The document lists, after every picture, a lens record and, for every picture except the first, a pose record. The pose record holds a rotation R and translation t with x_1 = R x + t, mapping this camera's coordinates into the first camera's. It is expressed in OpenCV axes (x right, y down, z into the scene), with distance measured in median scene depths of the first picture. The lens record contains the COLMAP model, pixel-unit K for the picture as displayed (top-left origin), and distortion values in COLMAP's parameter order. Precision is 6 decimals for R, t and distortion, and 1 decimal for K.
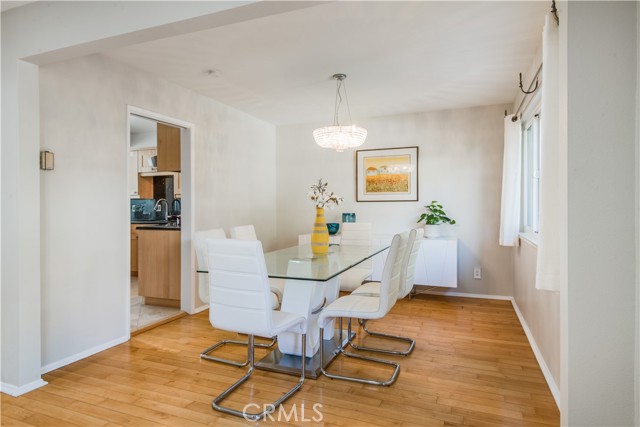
lens RADIAL K [[366.9, 0, 318.8], [0, 366.9, 211.5], [0, 0, 1]] dist [0.047936, -0.000965]
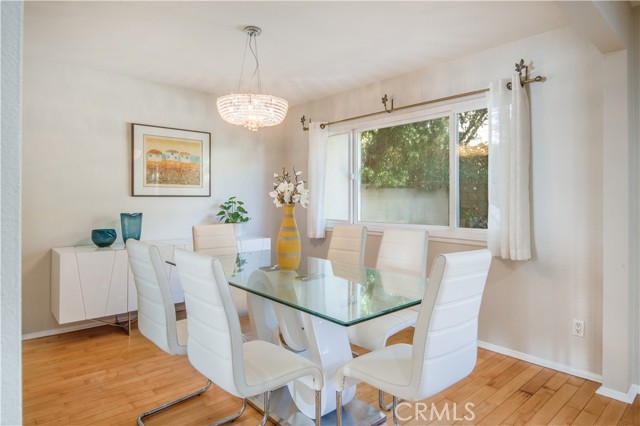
lens RADIAL K [[379.2, 0, 325.0], [0, 379.2, 193.8], [0, 0, 1]] dist [-0.001591, -0.008373]
pose [[0.444211, 0.018984, 0.895721, -0.385401], [0.012892, 0.999537, -0.027578, -0.007382], [-0.895830, 0.023799, 0.443760, 0.365828]]
